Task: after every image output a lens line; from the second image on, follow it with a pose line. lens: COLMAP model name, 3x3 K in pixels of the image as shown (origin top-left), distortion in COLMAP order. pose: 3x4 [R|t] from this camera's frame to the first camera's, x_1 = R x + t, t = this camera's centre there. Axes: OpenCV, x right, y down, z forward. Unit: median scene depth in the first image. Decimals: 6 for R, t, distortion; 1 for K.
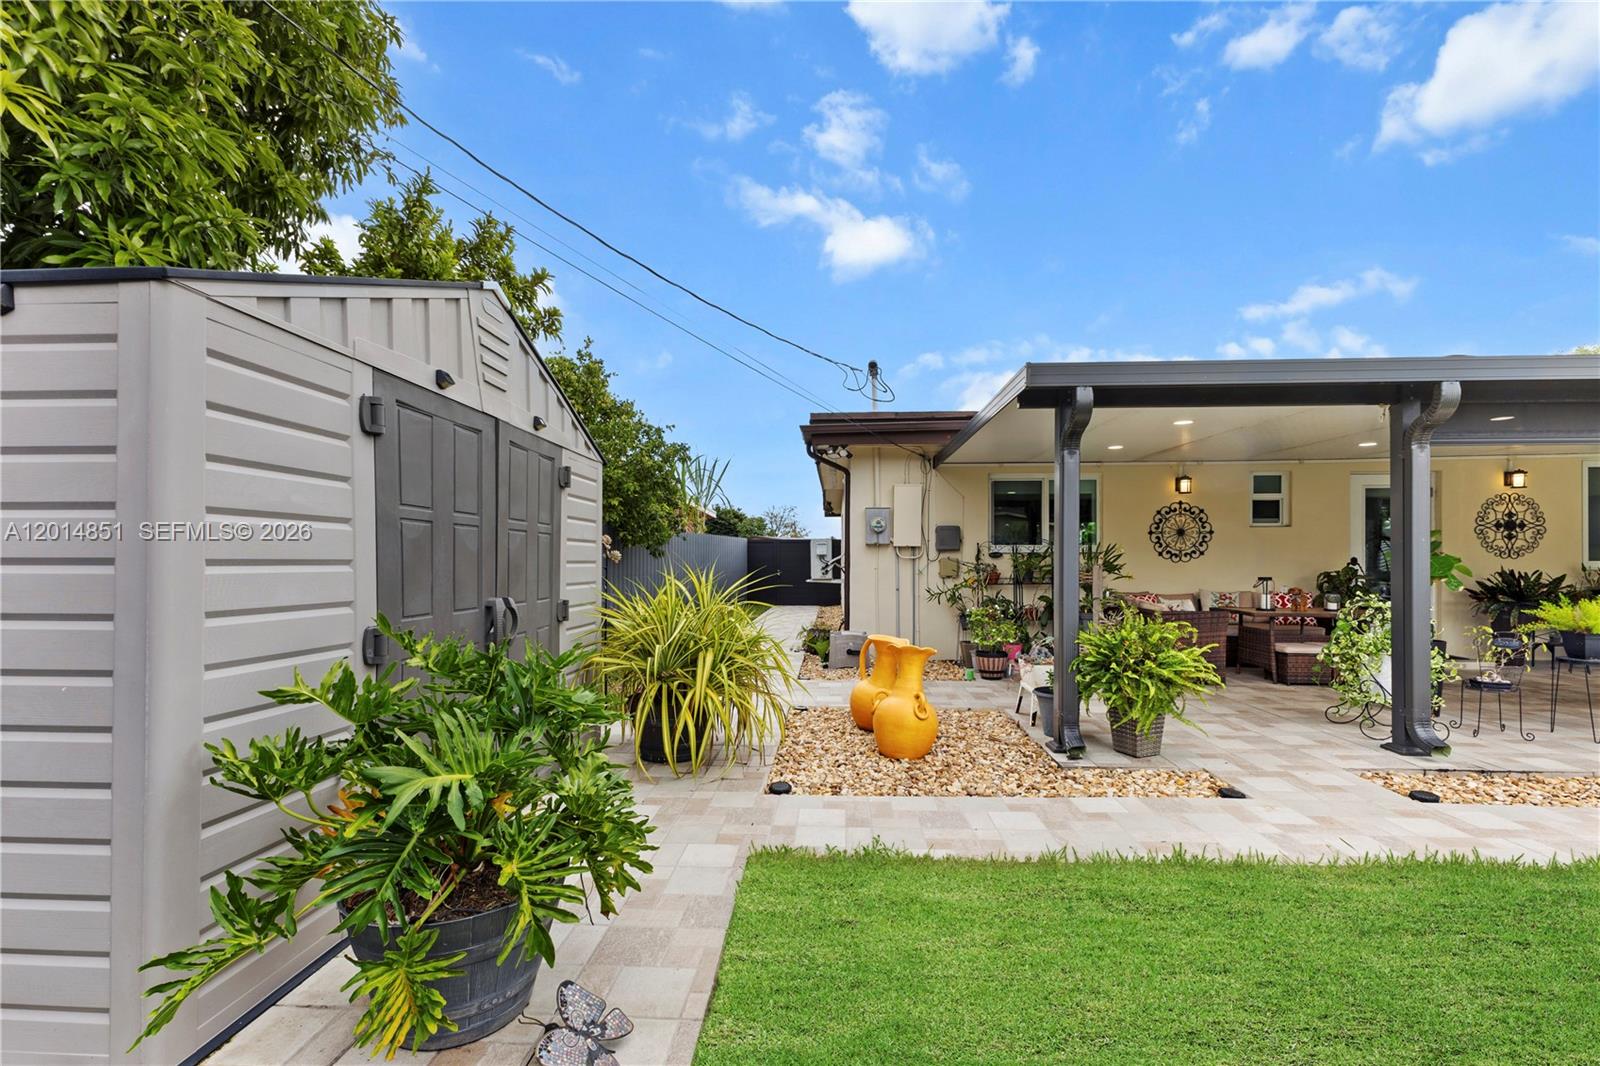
lens RADIAL K [[700.0, 0, 797.5], [0, 700.0, 553.9], [0, 0, 1]] dist [-0.000356, 0.000100]
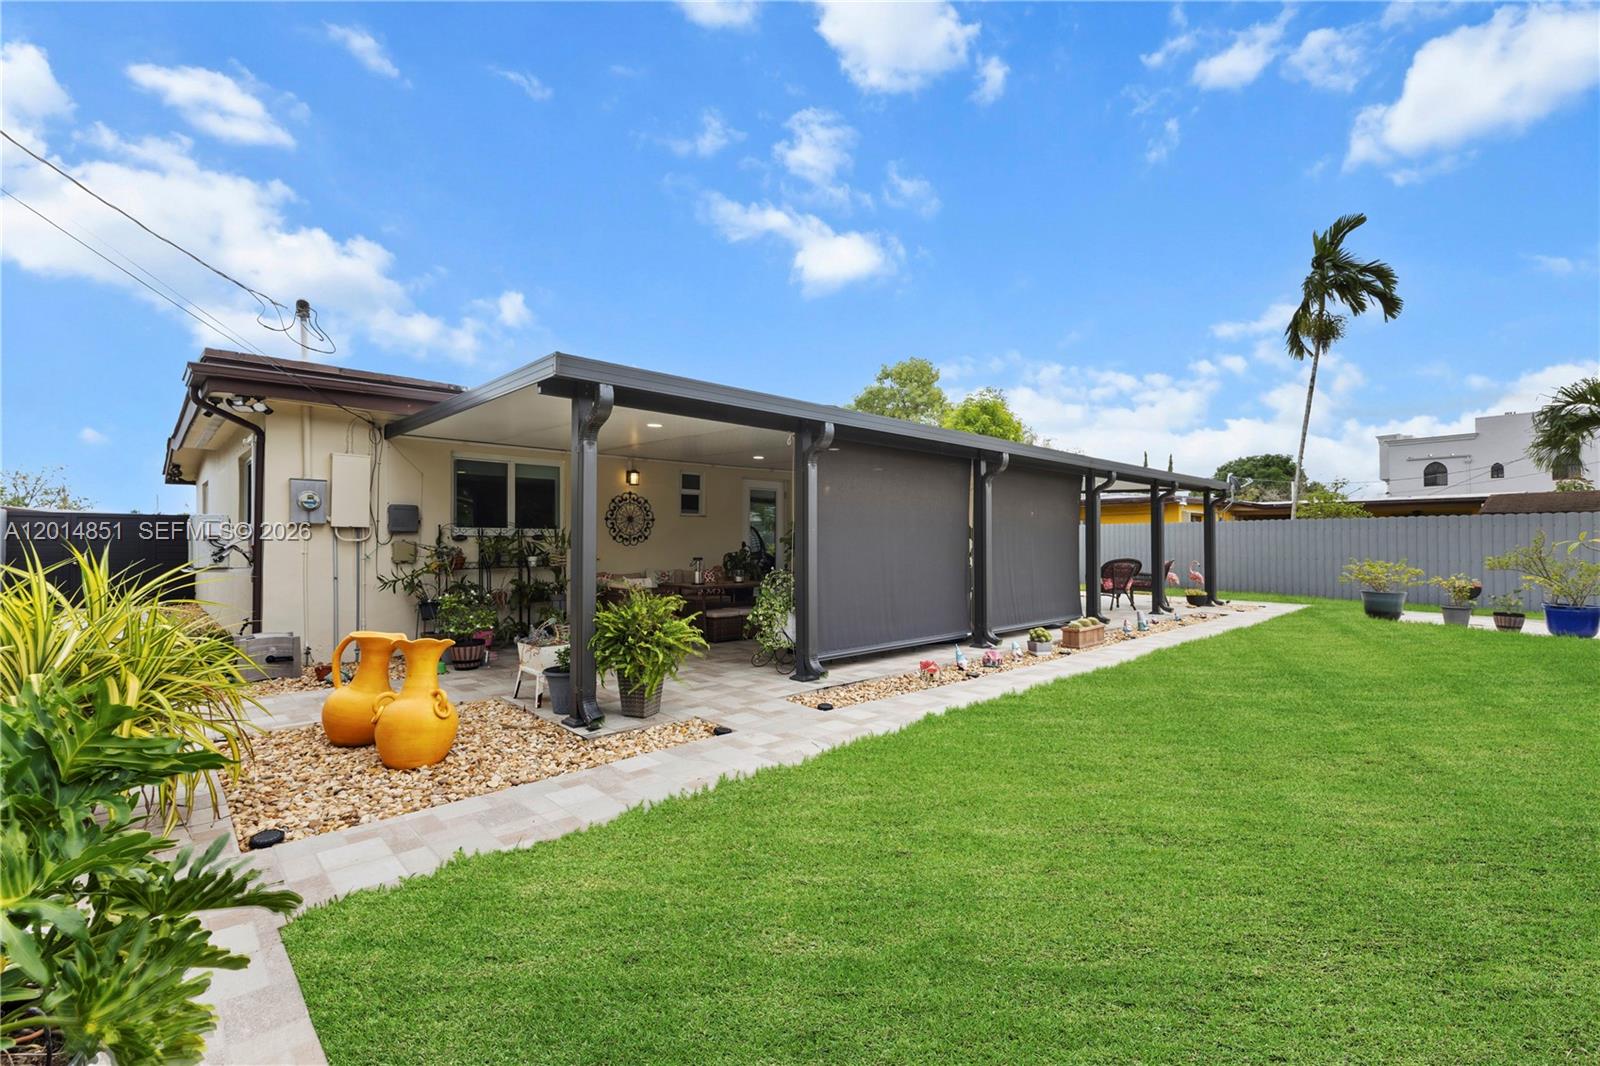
lens RADIAL K [[704.6, 0, 802.0], [0, 704.6, 524.9], [0, 0, 1]] dist [-0.001171, -0.000363]
pose [[0.680043, 0.020677, 0.732880, -0.175335], [-0.007744, 0.999749, -0.021022, 0.000507], [-0.733131, 0.008621, 0.680033, 0.031979]]
